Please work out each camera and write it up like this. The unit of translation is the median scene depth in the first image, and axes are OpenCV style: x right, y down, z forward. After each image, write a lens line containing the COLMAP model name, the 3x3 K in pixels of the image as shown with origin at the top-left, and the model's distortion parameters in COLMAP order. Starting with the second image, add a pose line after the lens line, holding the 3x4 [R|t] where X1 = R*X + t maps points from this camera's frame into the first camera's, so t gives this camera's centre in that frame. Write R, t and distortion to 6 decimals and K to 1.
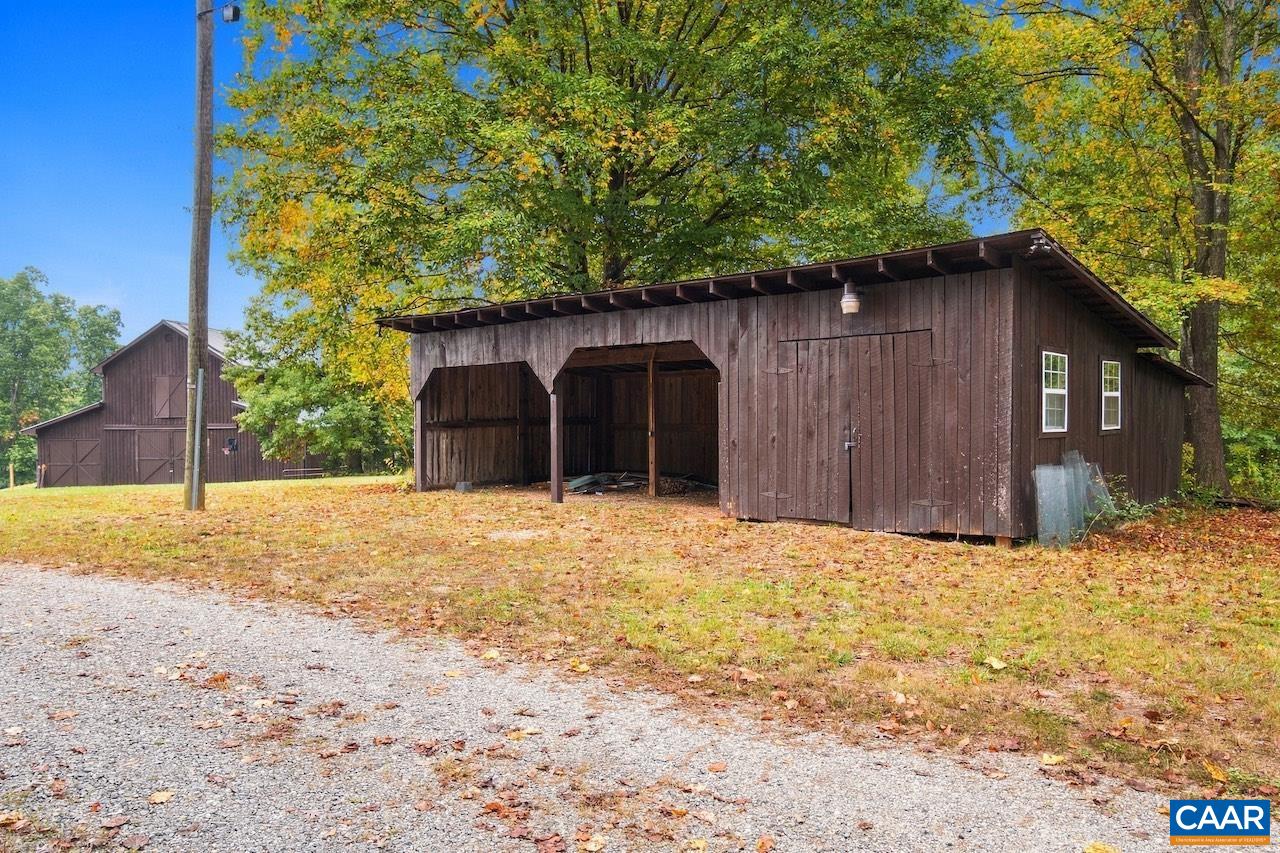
lens RADIAL K [[966.1, 0, 639.4], [0, 966.1, 428.6], [0, 0, 1]] dist [-0.002906, 0.000045]
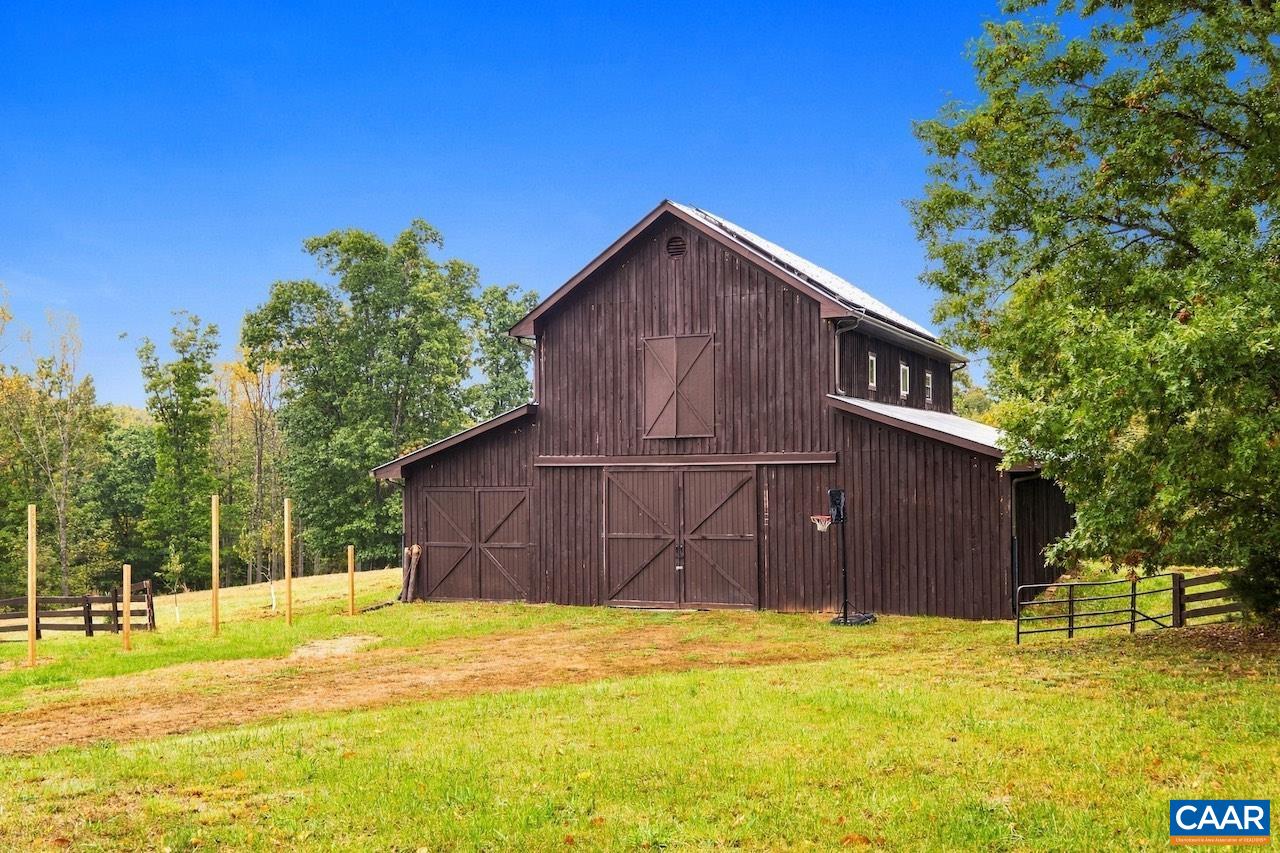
lens RADIAL K [[1326.7, 0, 640.3], [0, 1326.7, 427.6], [0, 0, 1]] dist [0.000194, 0.000000]
pose [[0.918304, -0.011432, -0.395710, -0.144367], [-0.002509, 0.999395, -0.034694, 0.001985], [0.395867, 0.032853, 0.917720, 0.247021]]
